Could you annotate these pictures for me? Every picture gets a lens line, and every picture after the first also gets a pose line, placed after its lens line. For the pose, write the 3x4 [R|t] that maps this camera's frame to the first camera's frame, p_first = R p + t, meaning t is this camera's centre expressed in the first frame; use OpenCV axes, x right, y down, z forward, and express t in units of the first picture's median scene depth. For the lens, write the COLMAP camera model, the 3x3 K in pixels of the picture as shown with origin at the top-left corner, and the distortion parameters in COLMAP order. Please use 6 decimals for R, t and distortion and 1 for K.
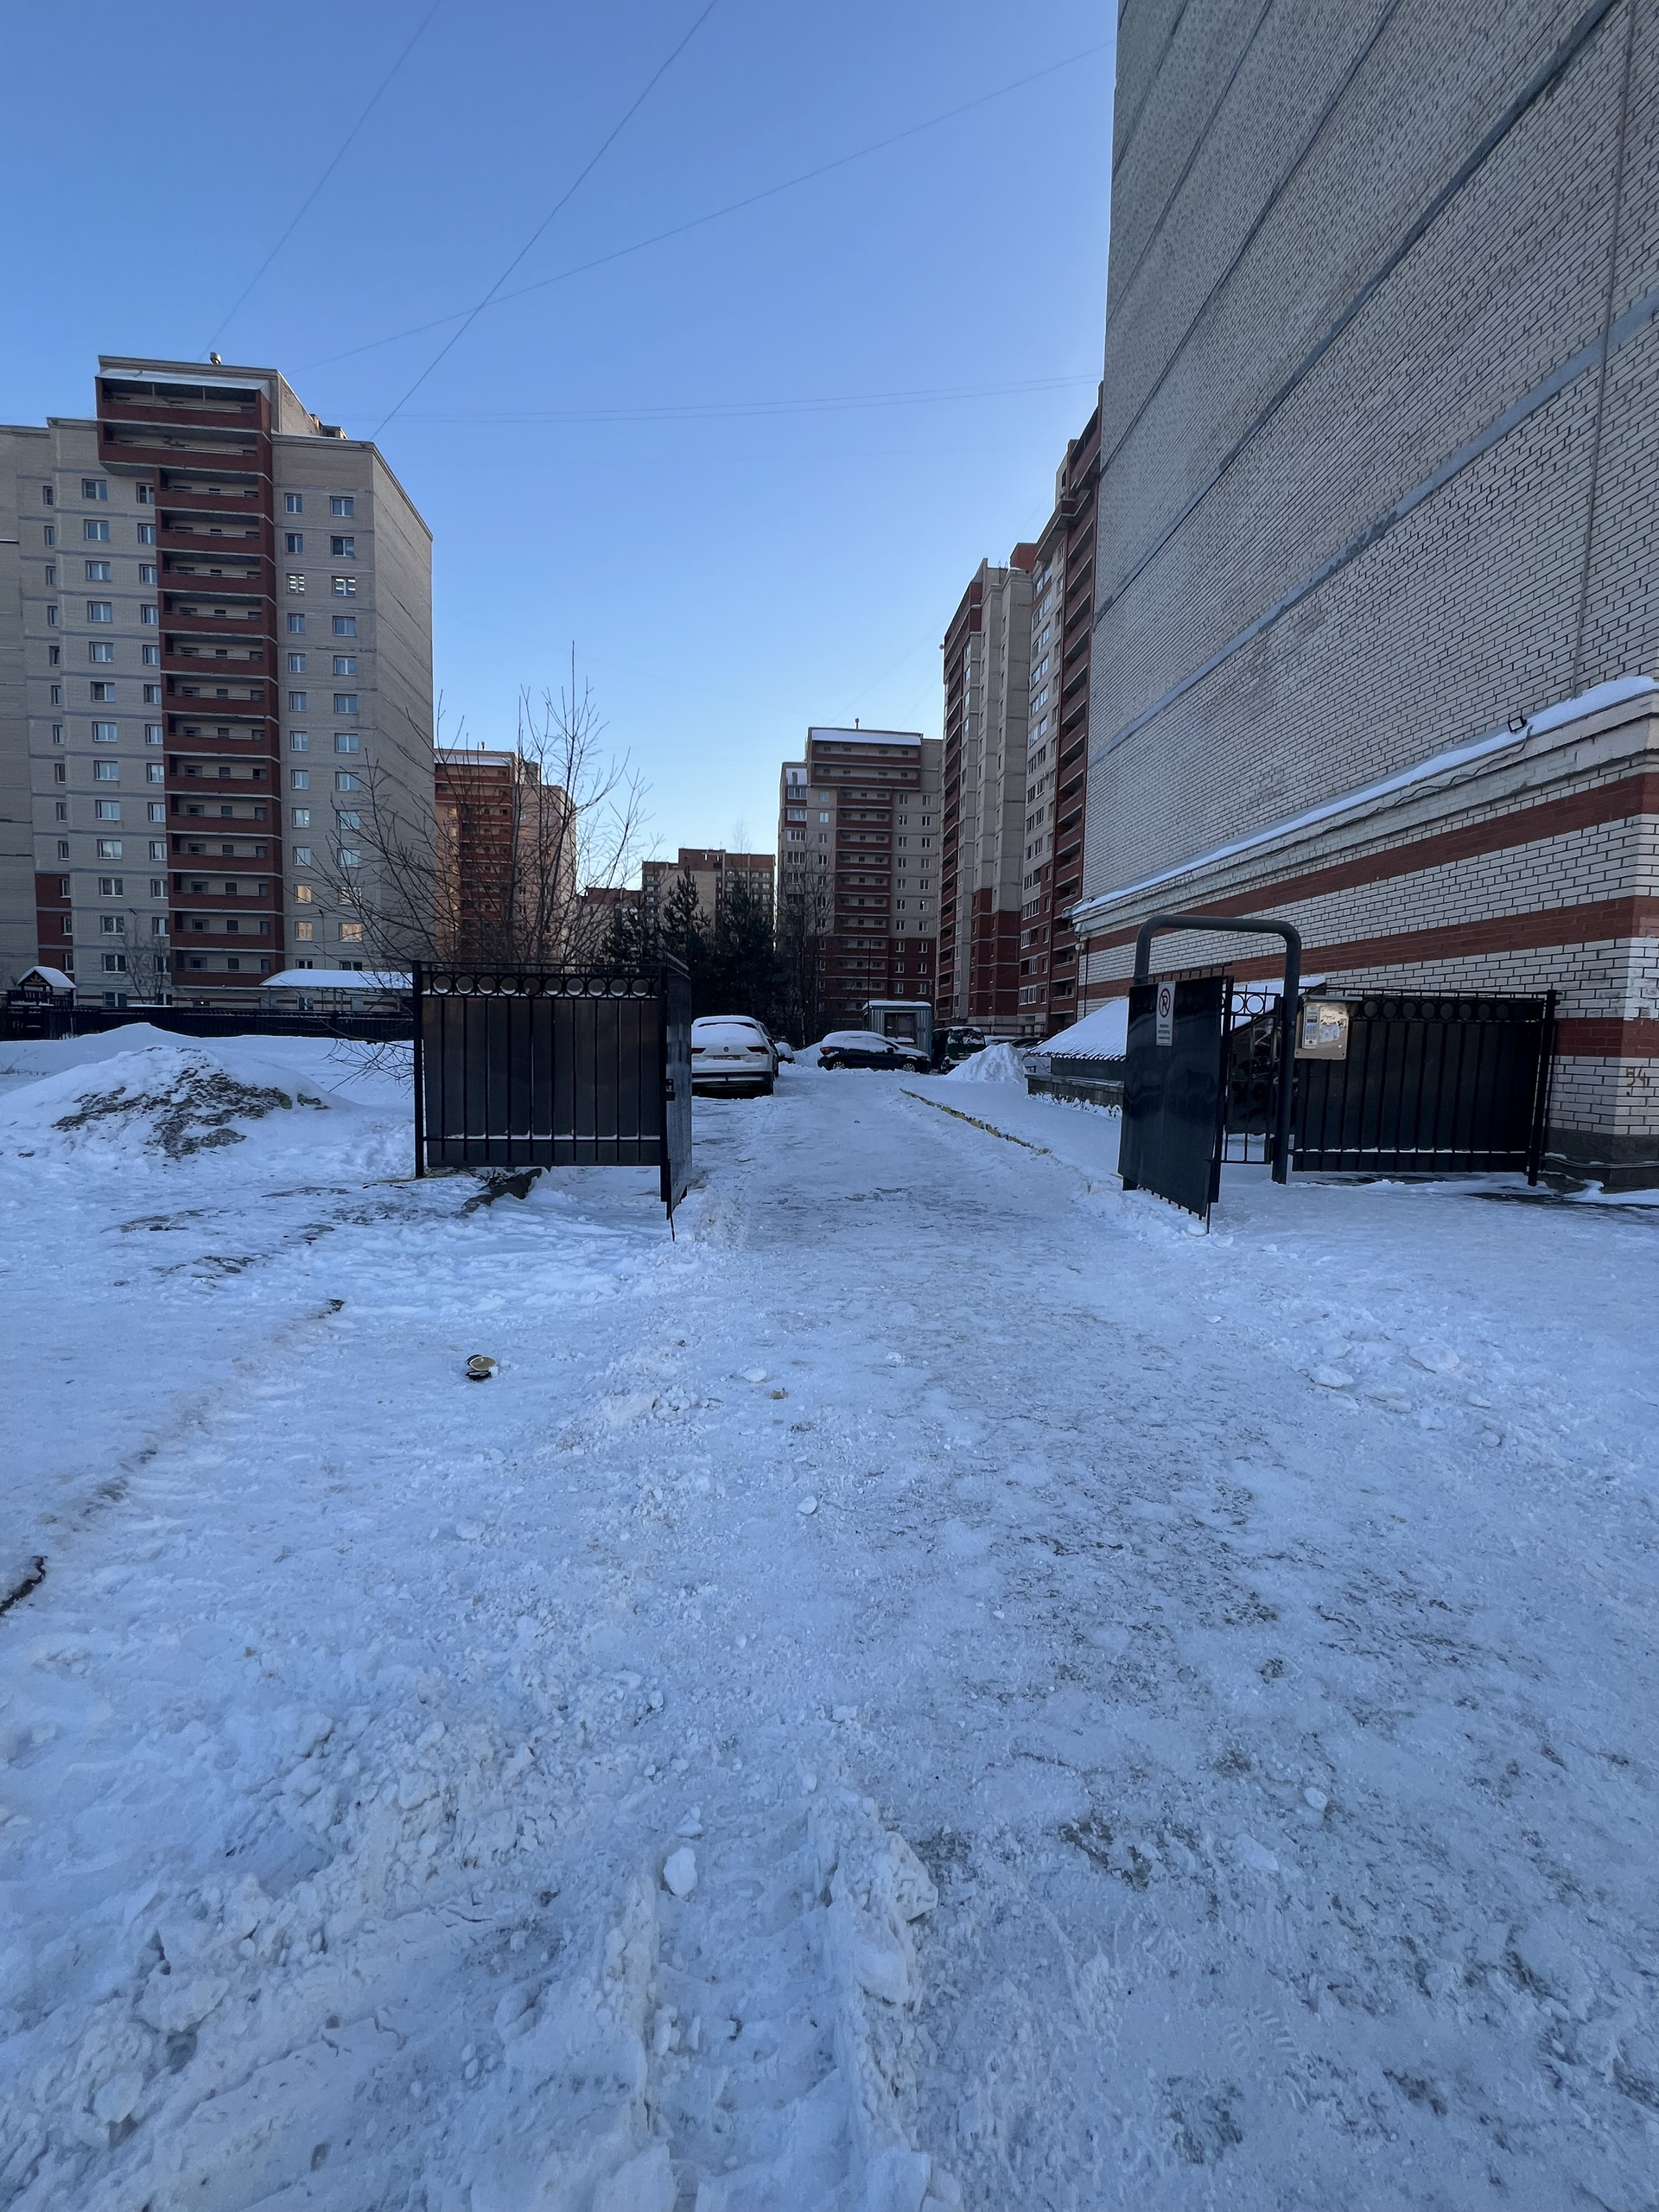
lens RADIAL K [[886.7, 0, 831.2], [0, 886.7, 1104.9], [0, 0, 1]] dist [-0.000487, 0.000020]
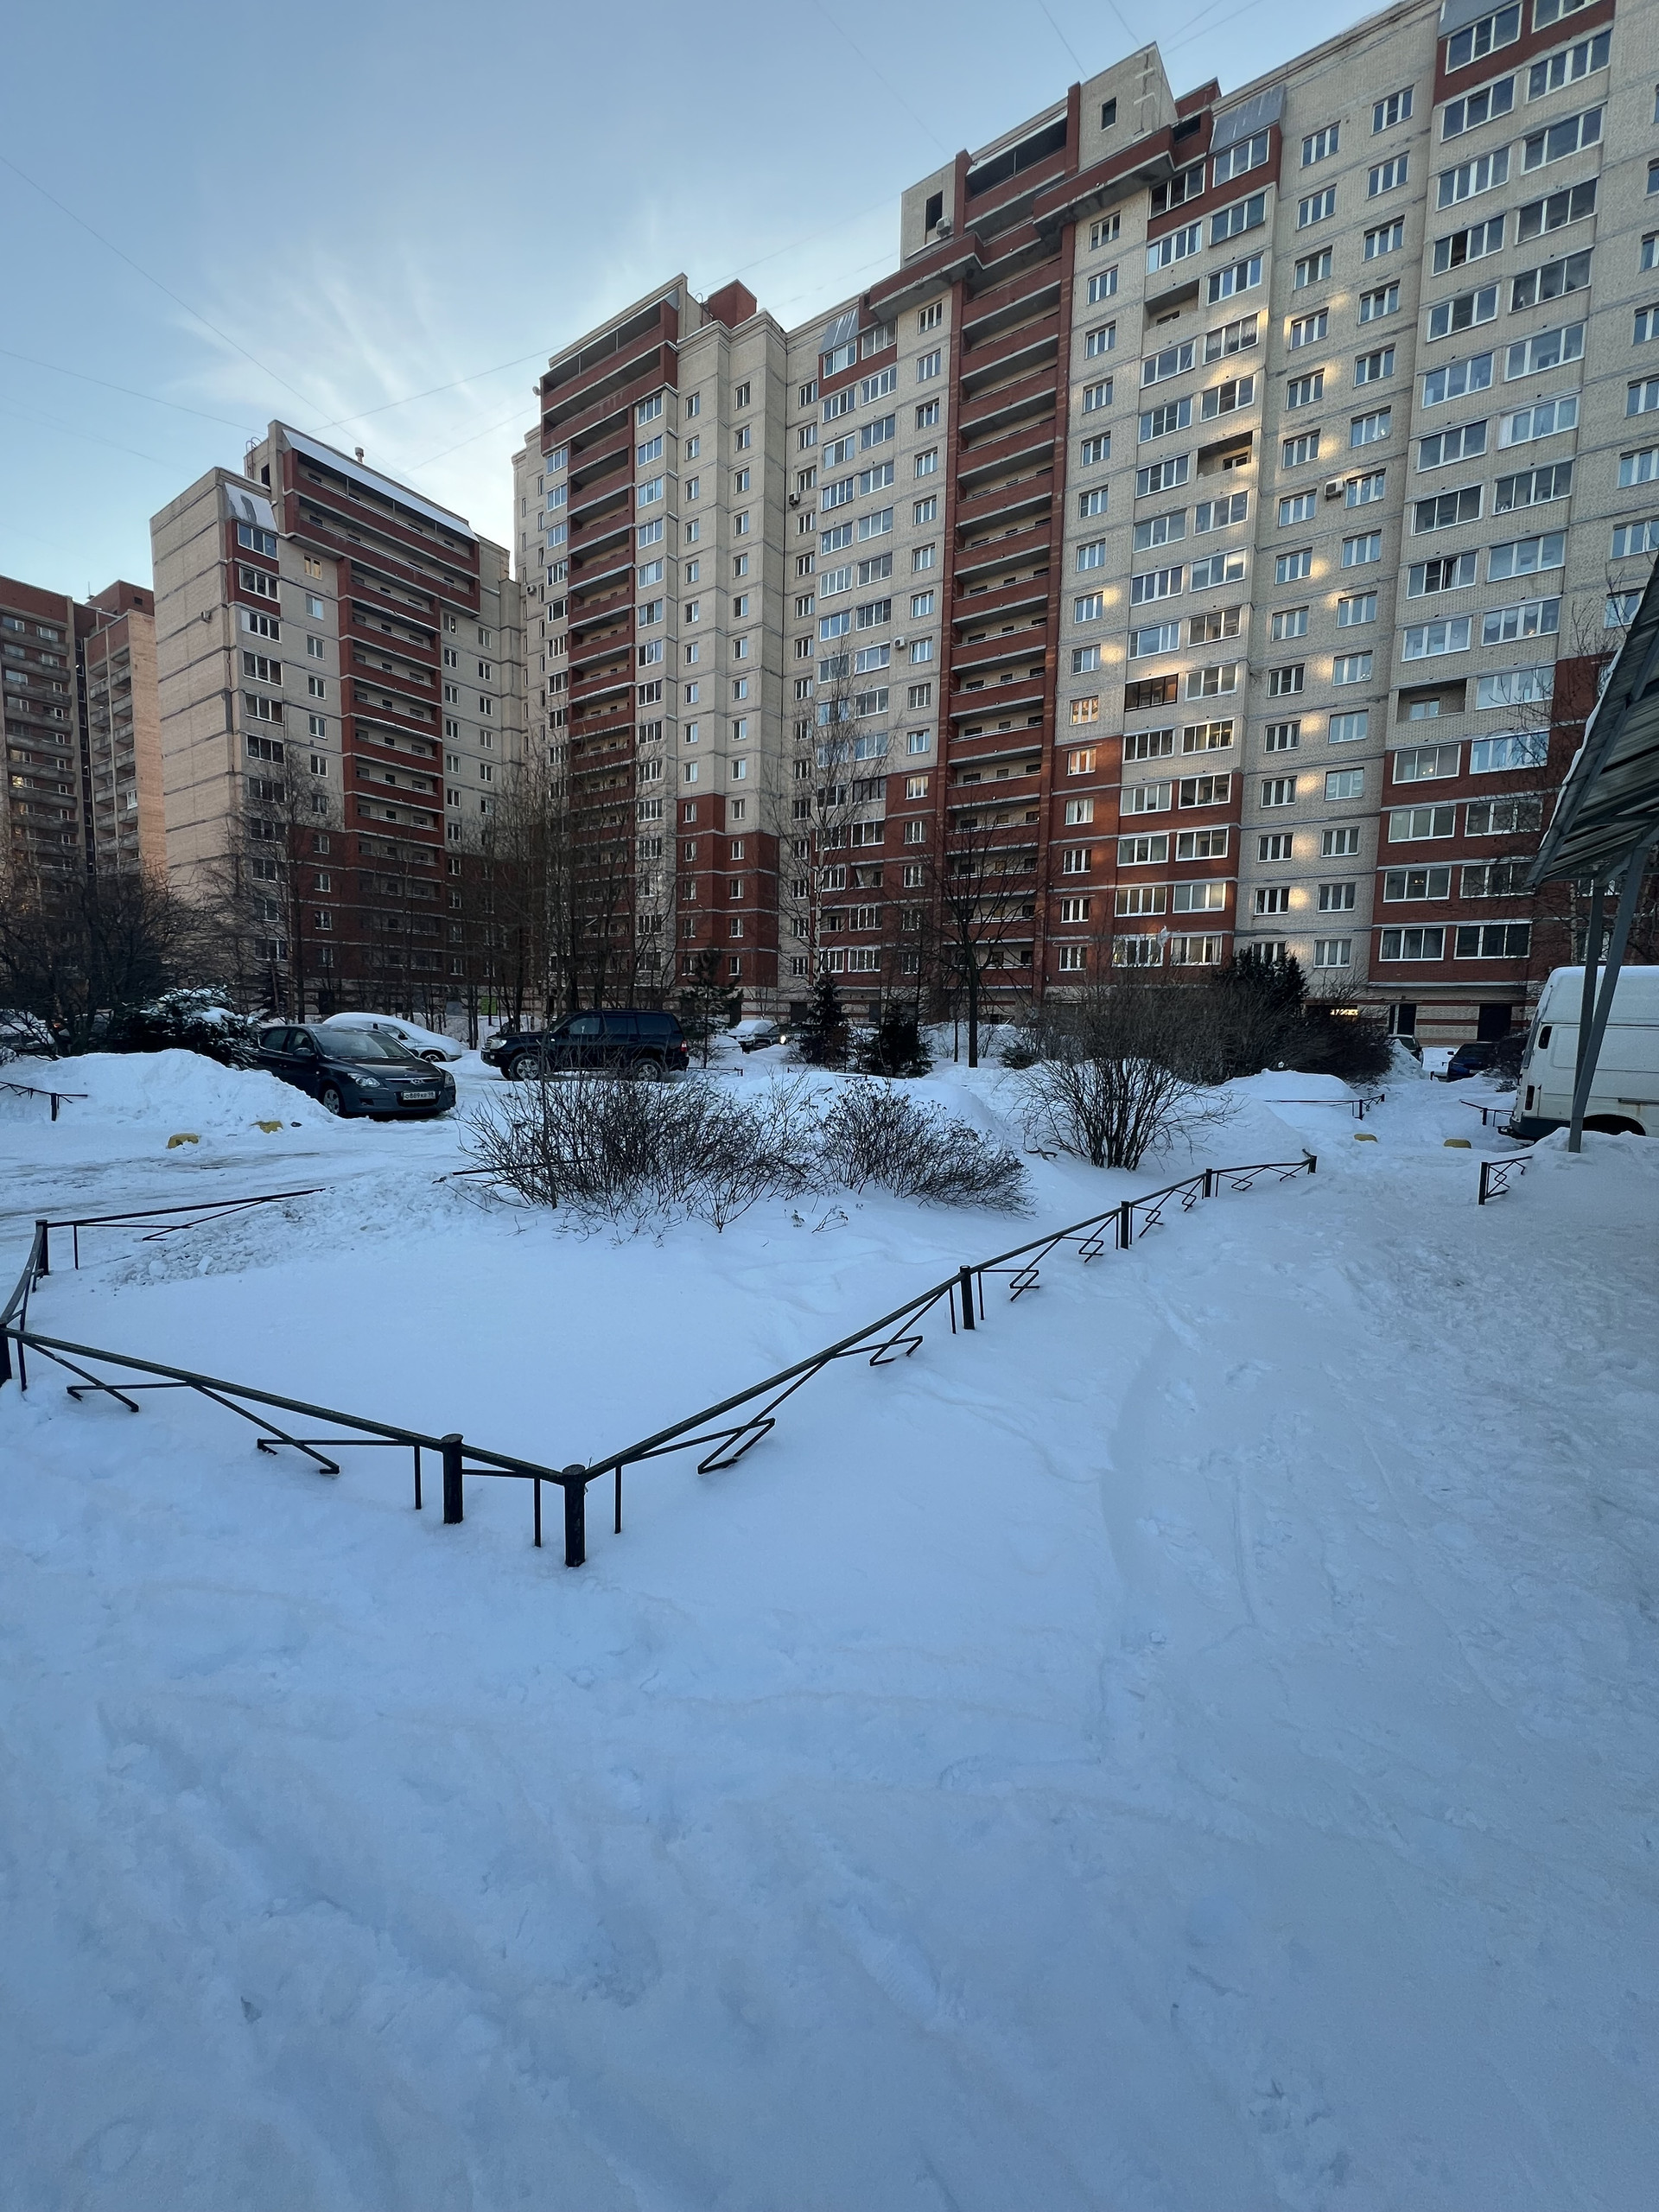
lens RADIAL K [[886.7, 0, 826.9], [0, 886.7, 1108.1], [0, 0, 1]] dist [-0.000487, 0.000020]
pose [[0.645377, -0.077751, 0.759897, -0.243825], [0.045579, 0.996953, 0.063296, -0.037648], [-0.762503, -0.006214, 0.646955, 0.405986]]
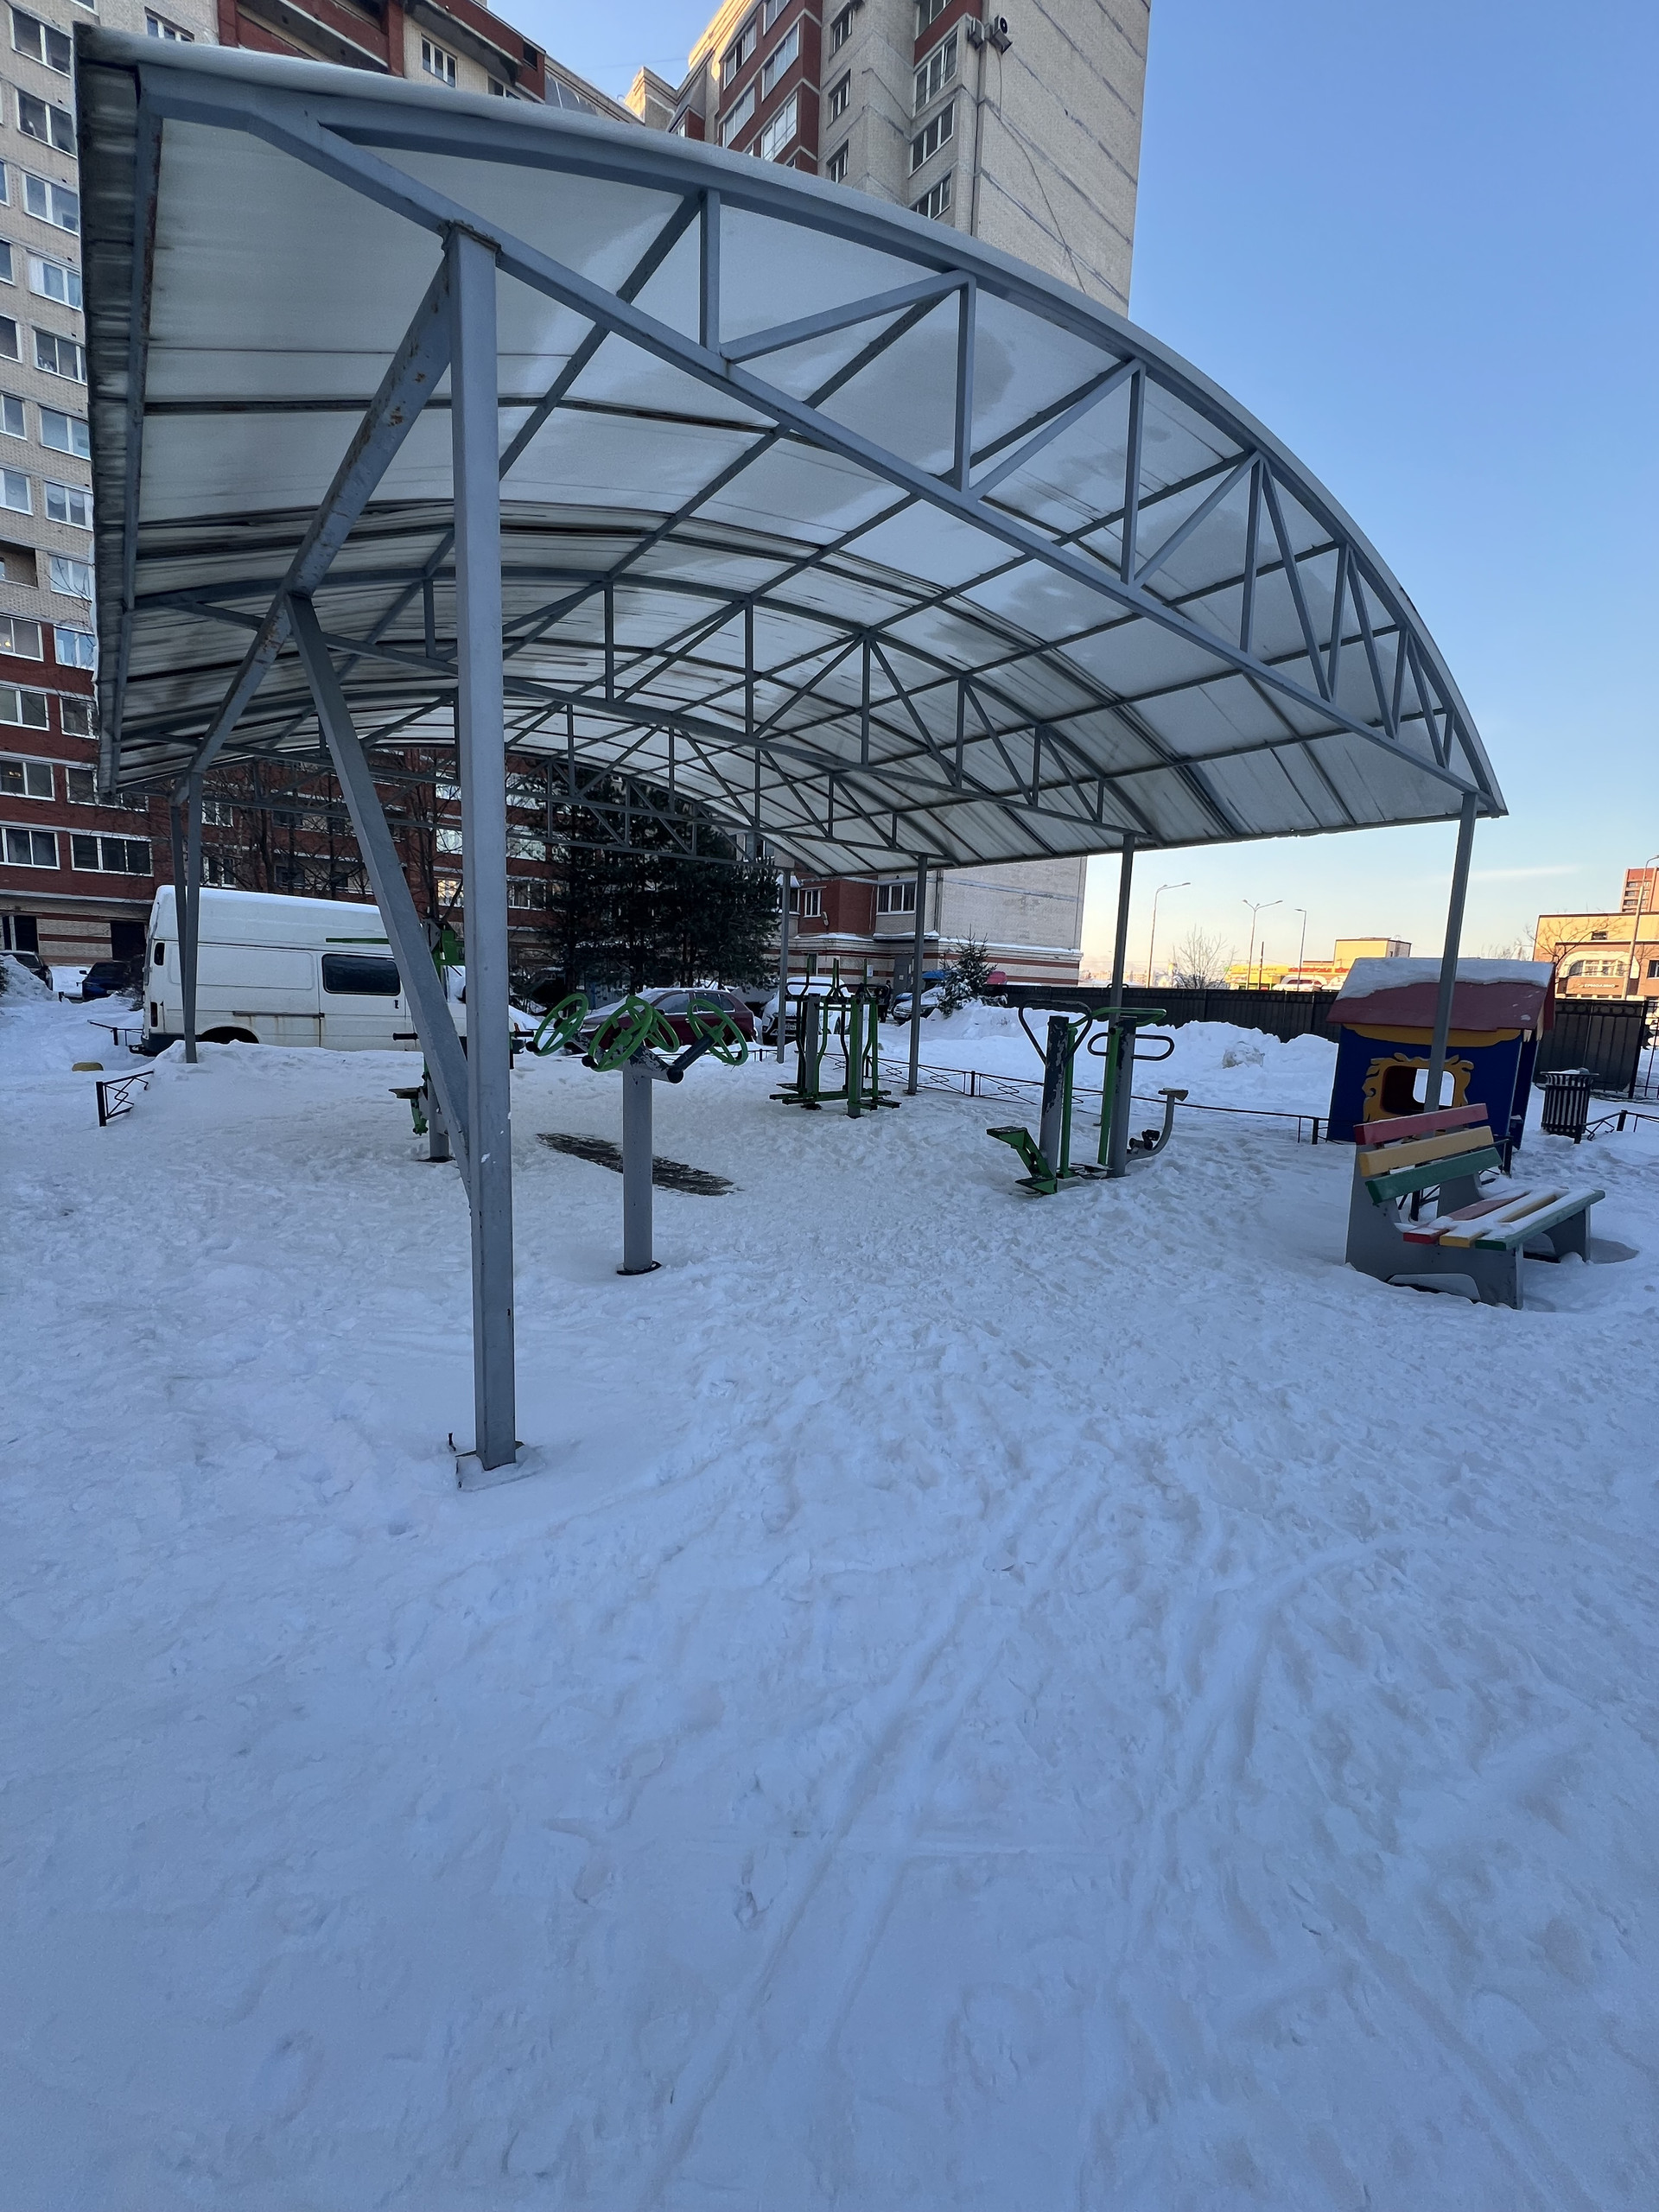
lens RADIAL K [[886.7, 0, 826.4], [0, 886.7, 1110.6], [0, 0, 1]] dist [-0.000487, 0.000020]
pose [[-0.557582, -0.156179, 0.815298, -0.223885], [0.011383, 0.980611, 0.195632, -0.020146], [-0.830044, 0.118361, -0.544994, 0.326957]]
